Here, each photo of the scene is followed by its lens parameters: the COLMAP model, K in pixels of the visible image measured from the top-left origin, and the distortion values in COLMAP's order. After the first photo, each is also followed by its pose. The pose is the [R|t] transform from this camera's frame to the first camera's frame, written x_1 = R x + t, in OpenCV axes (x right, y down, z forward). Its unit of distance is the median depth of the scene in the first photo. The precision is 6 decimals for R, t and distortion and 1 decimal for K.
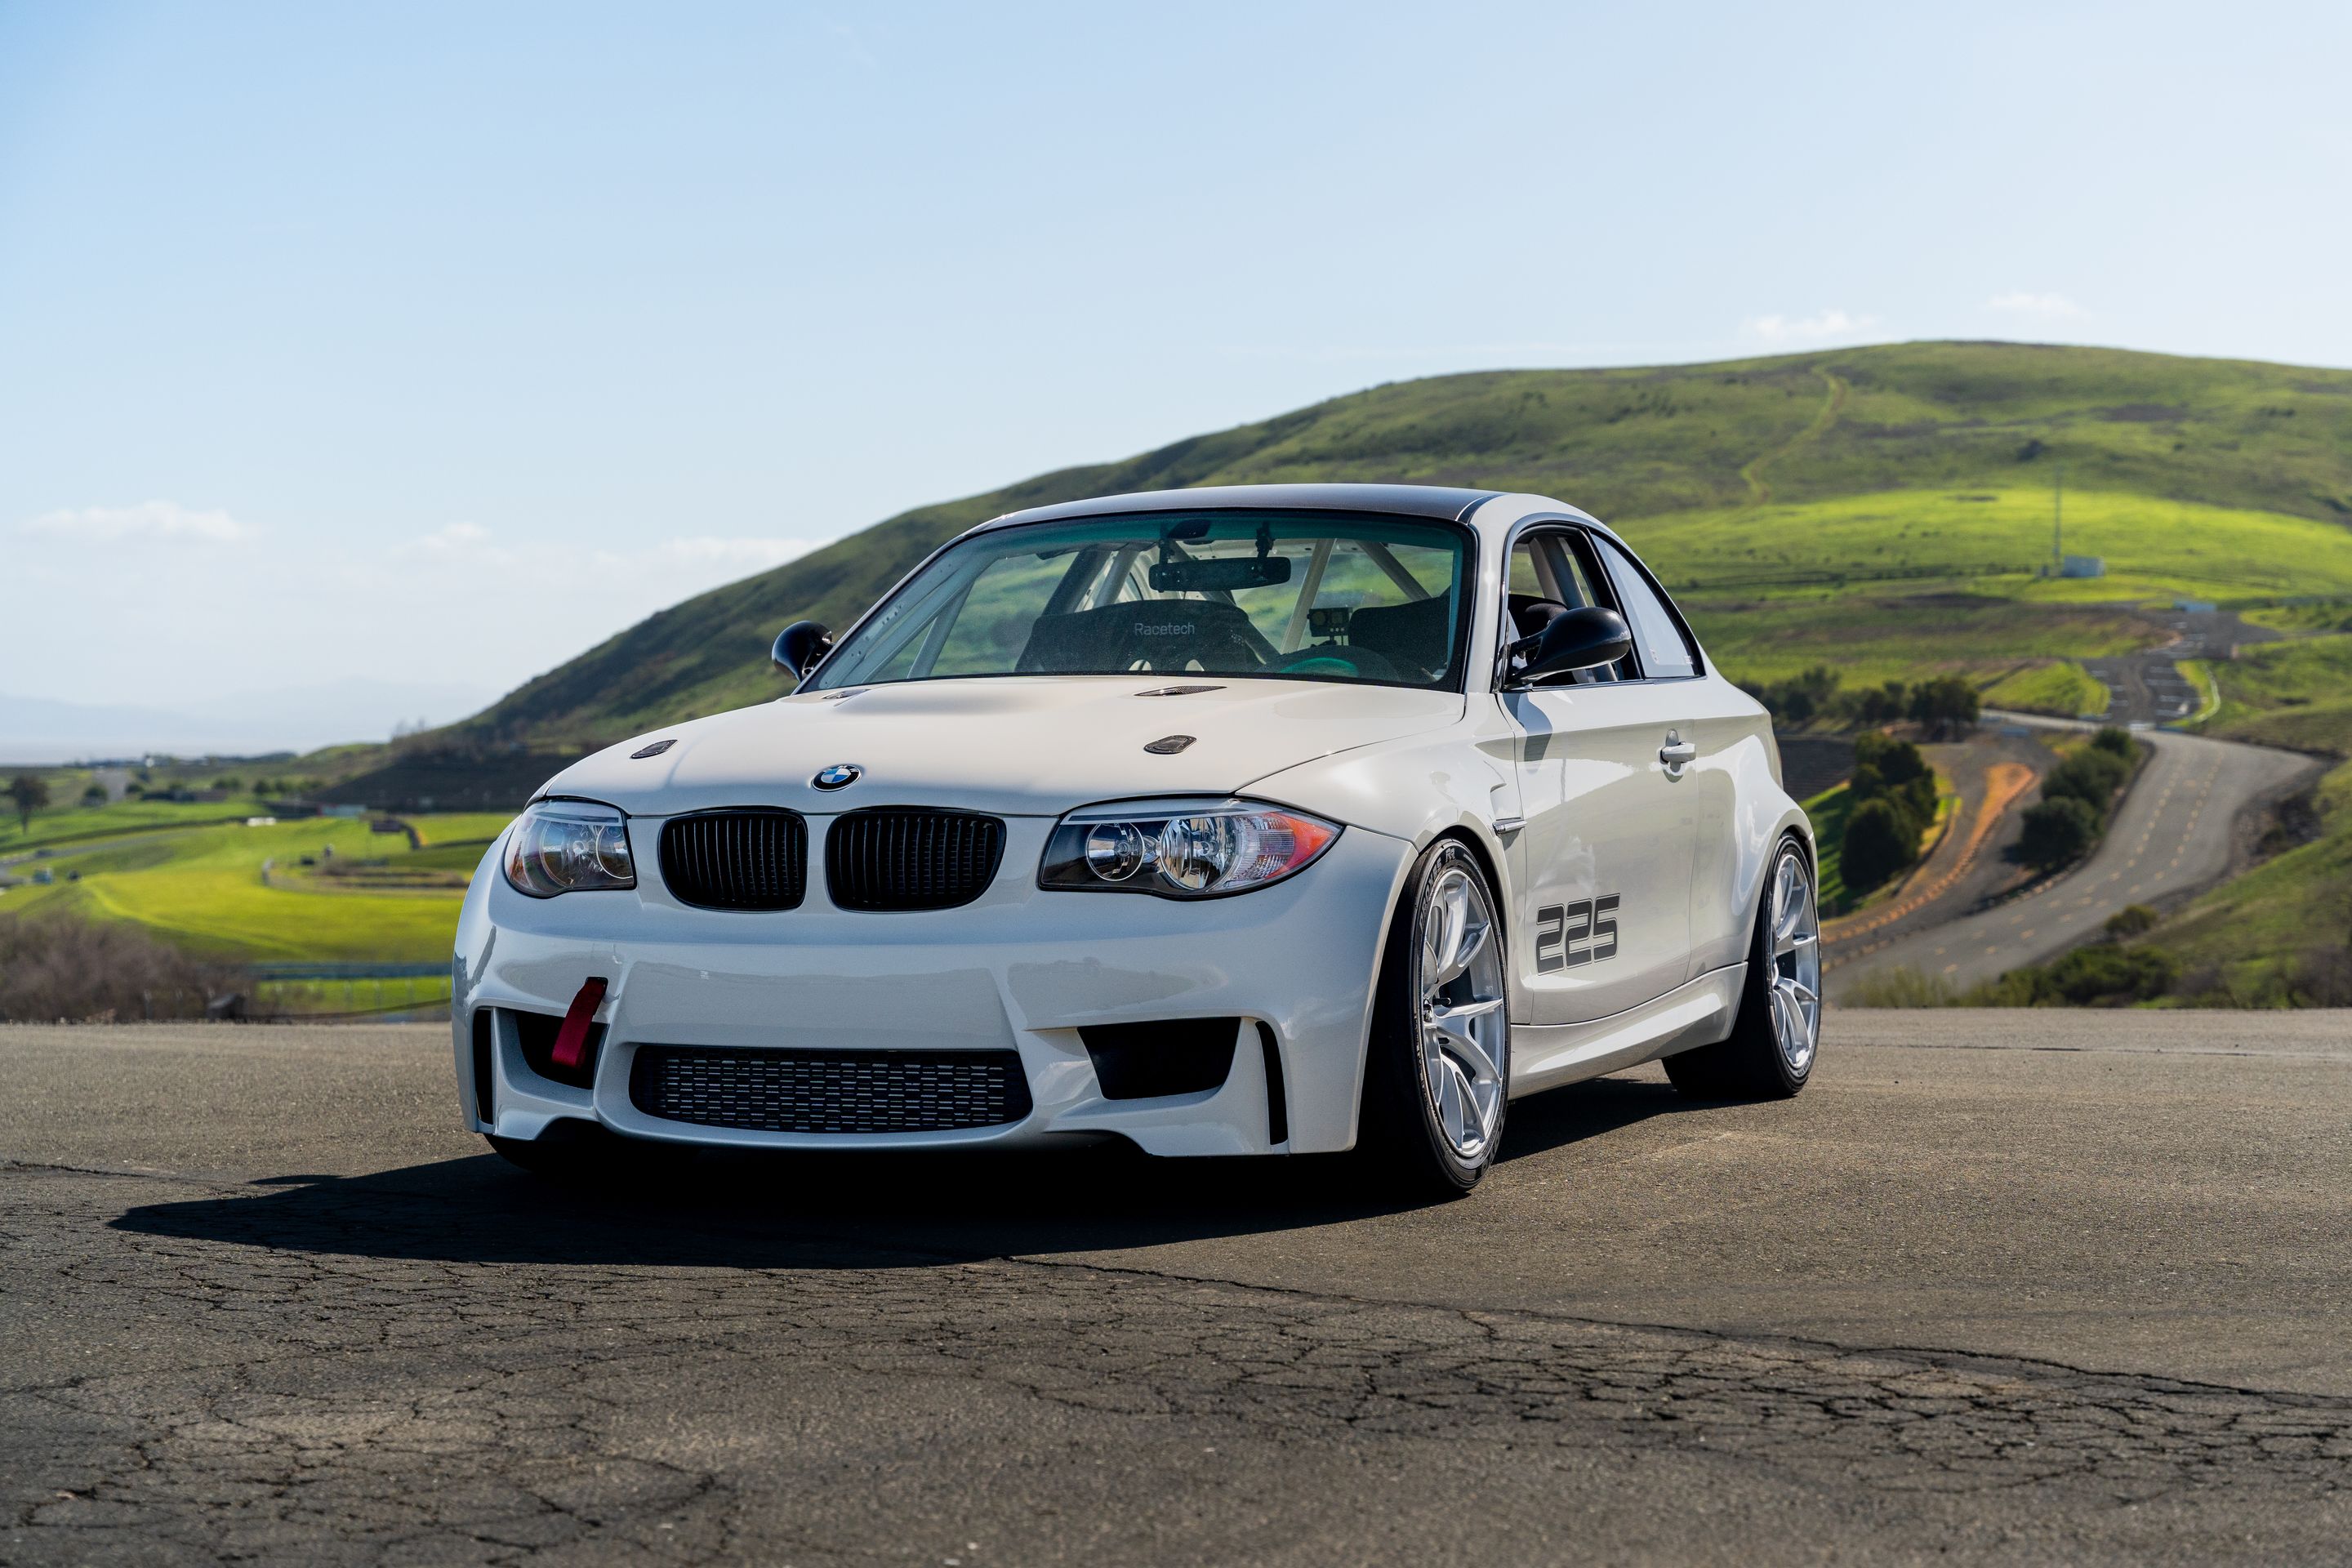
lens RADIAL K [[4350.6, 0, 1244.7], [0, 4350.6, 775.7], [0, 0, 1]] dist [0.054428, 0.015125]
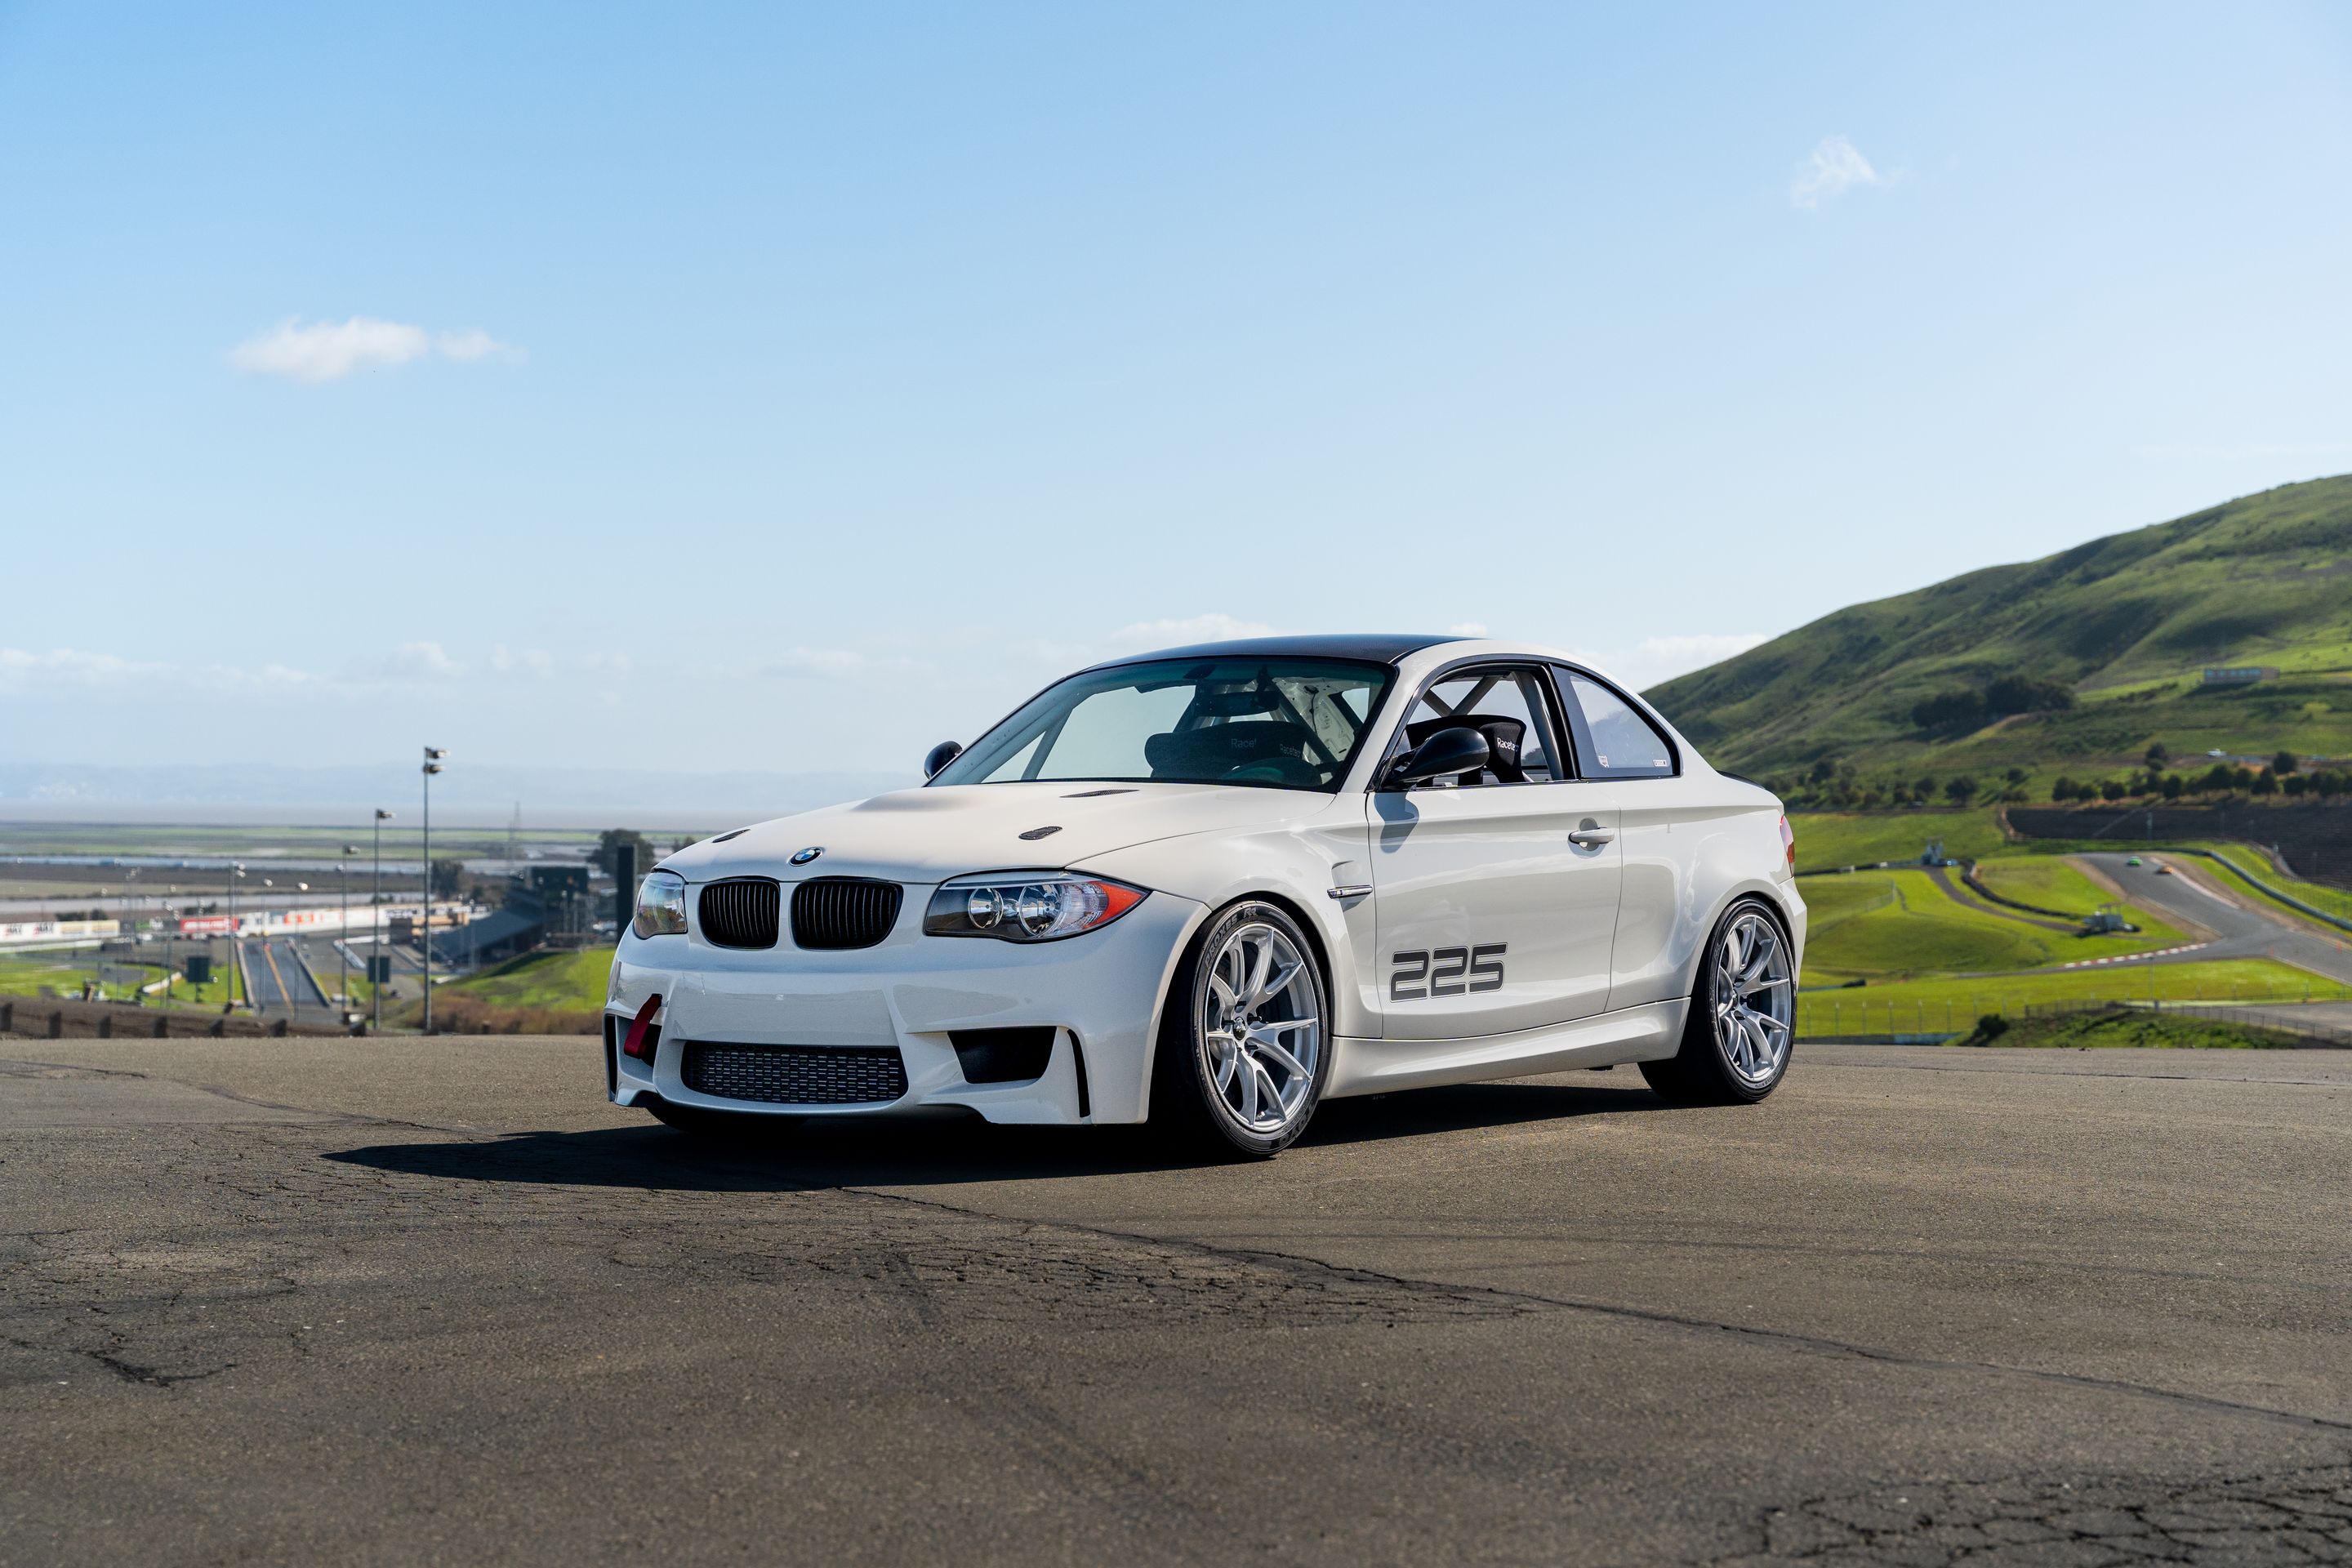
lens RADIAL K [[4015.0, 0, 1240.4], [0, 4015.0, 792.0], [0, 0, 1]] dist [0.024837, 0.147605]
pose [[0.958129, -0.003631, -0.286313, 0.412341], [0.000081, 0.999923, -0.012412, -0.004079], [0.286336, 0.011869, 0.958056, -0.221303]]
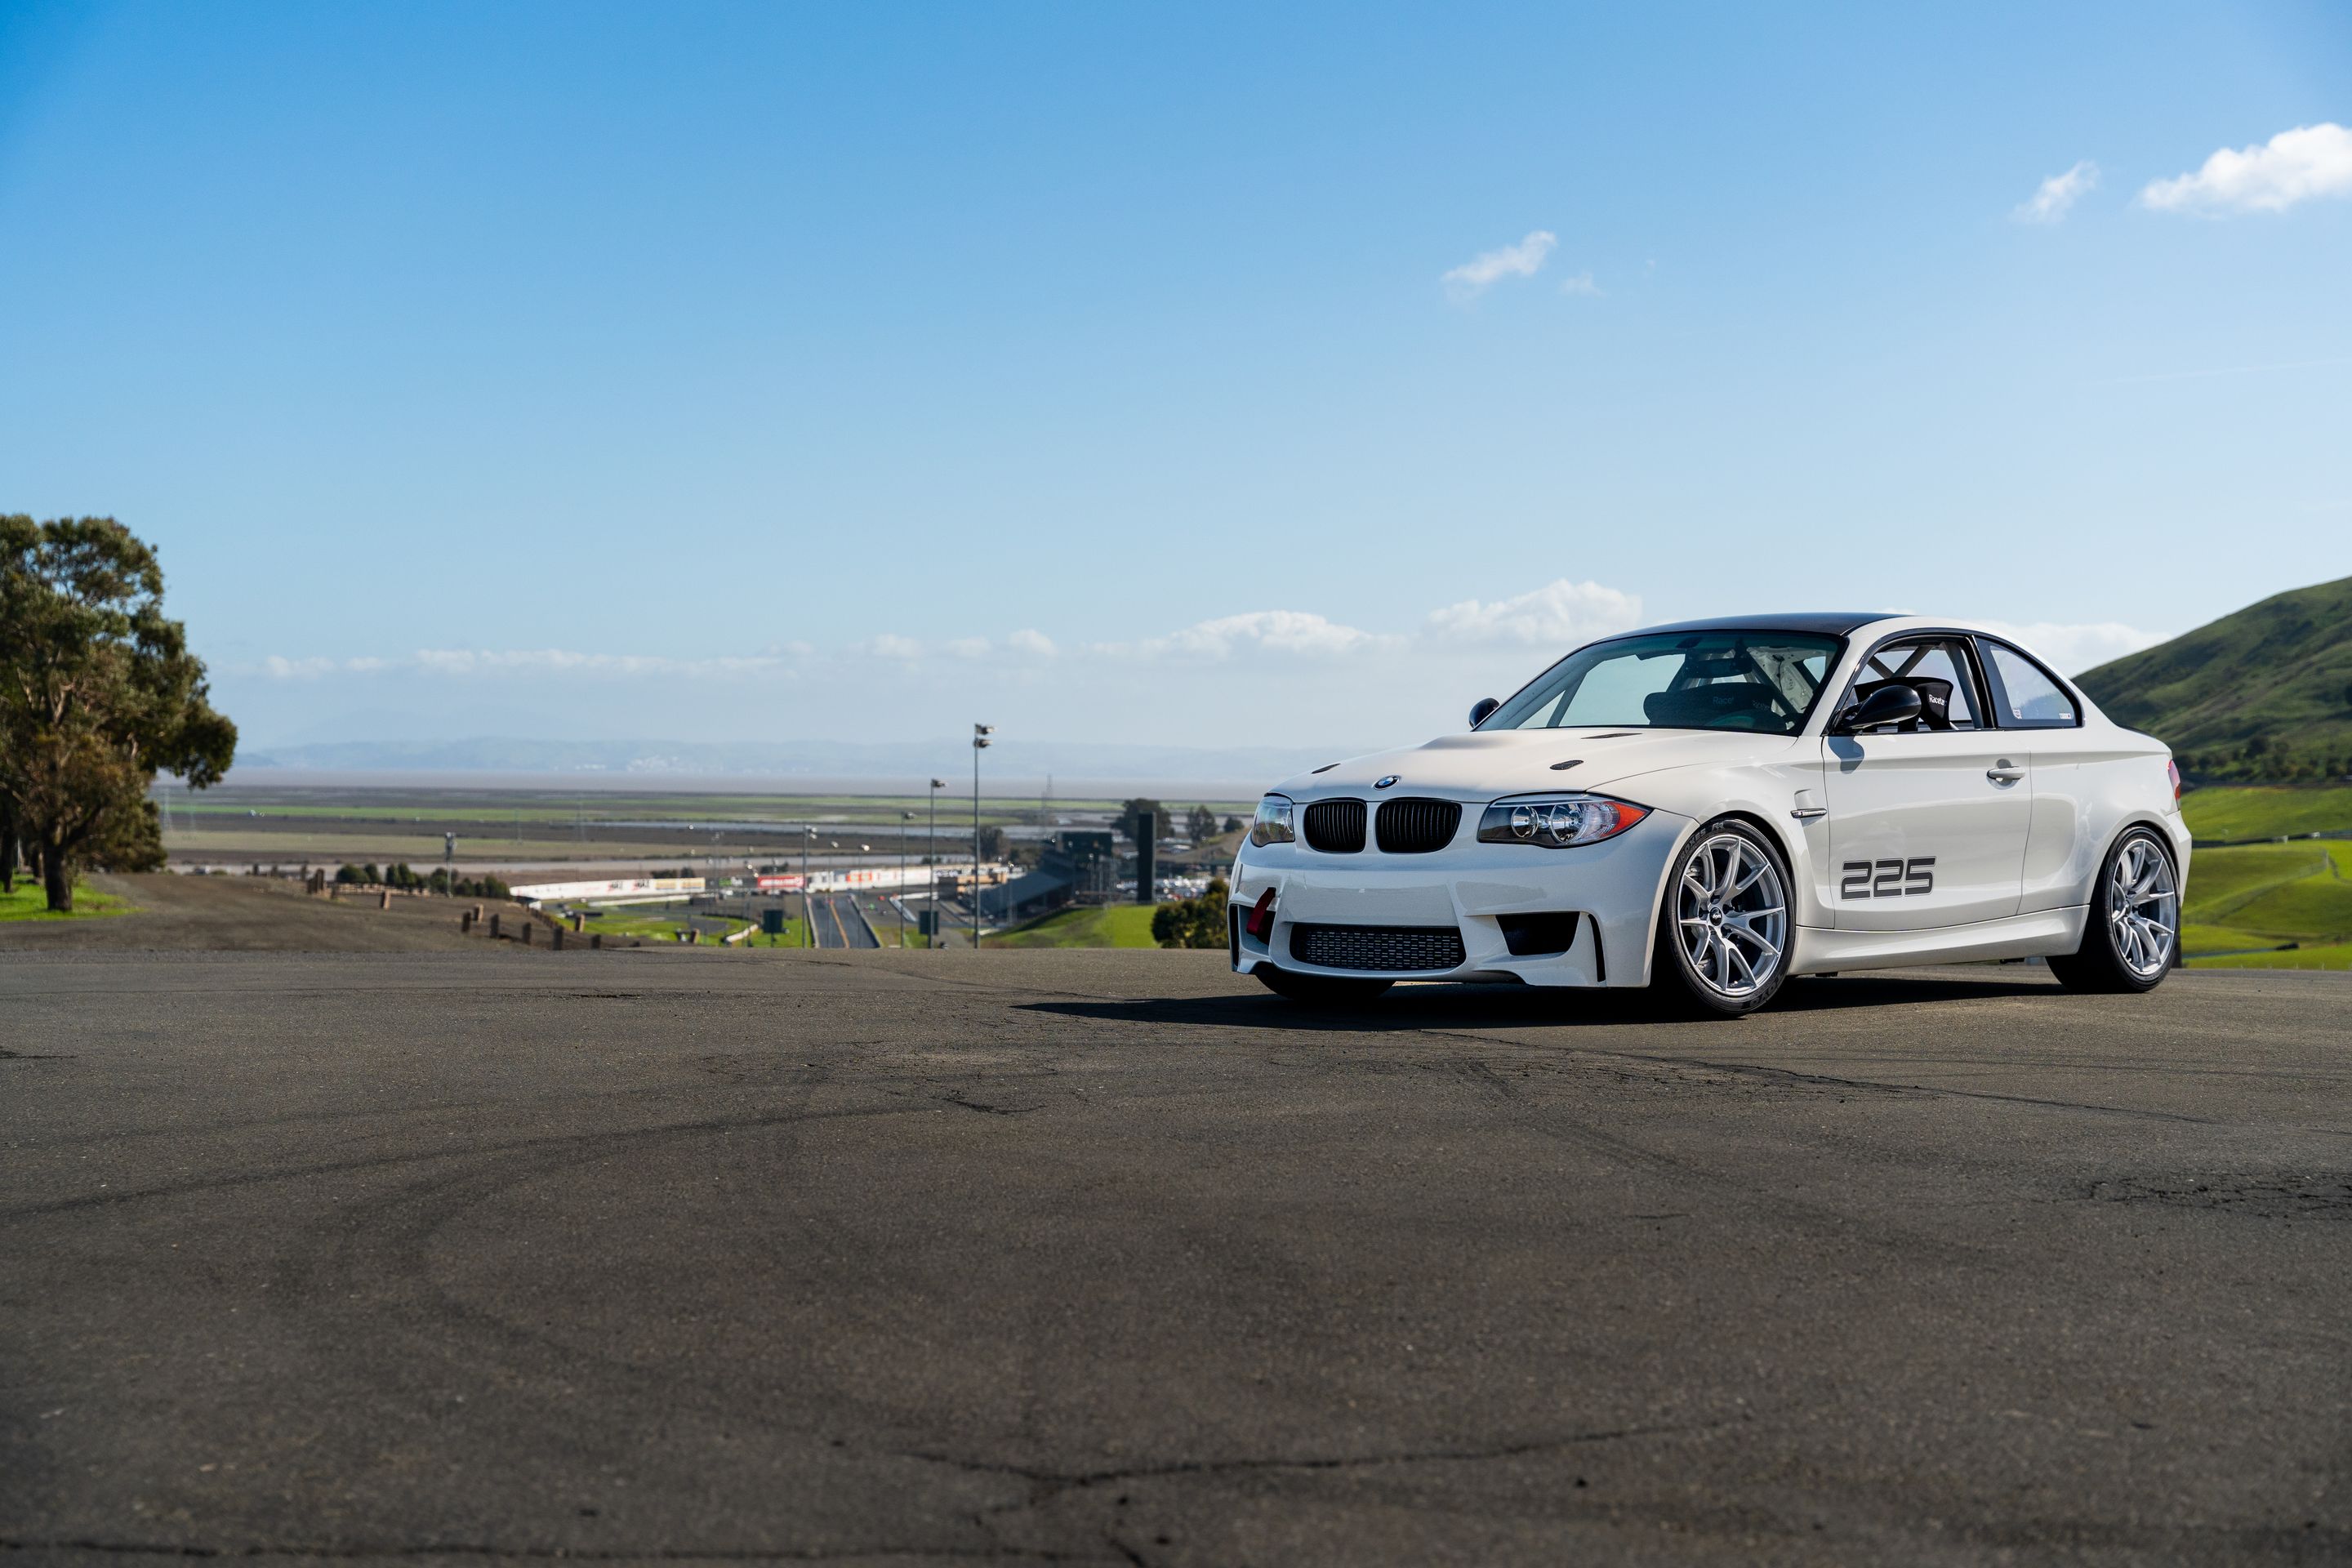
lens RADIAL K [[3837.0, 0, 1172.3], [0, 3837.0, 735.9], [0, 0, 1]] dist [0.075761, 0.025501]
pose [[0.910752, -0.006719, -0.412899, 0.492916], [-0.002951, 0.999736, -0.022779, 0.017686], [0.412943, 0.021964, 0.910492, -0.530616]]
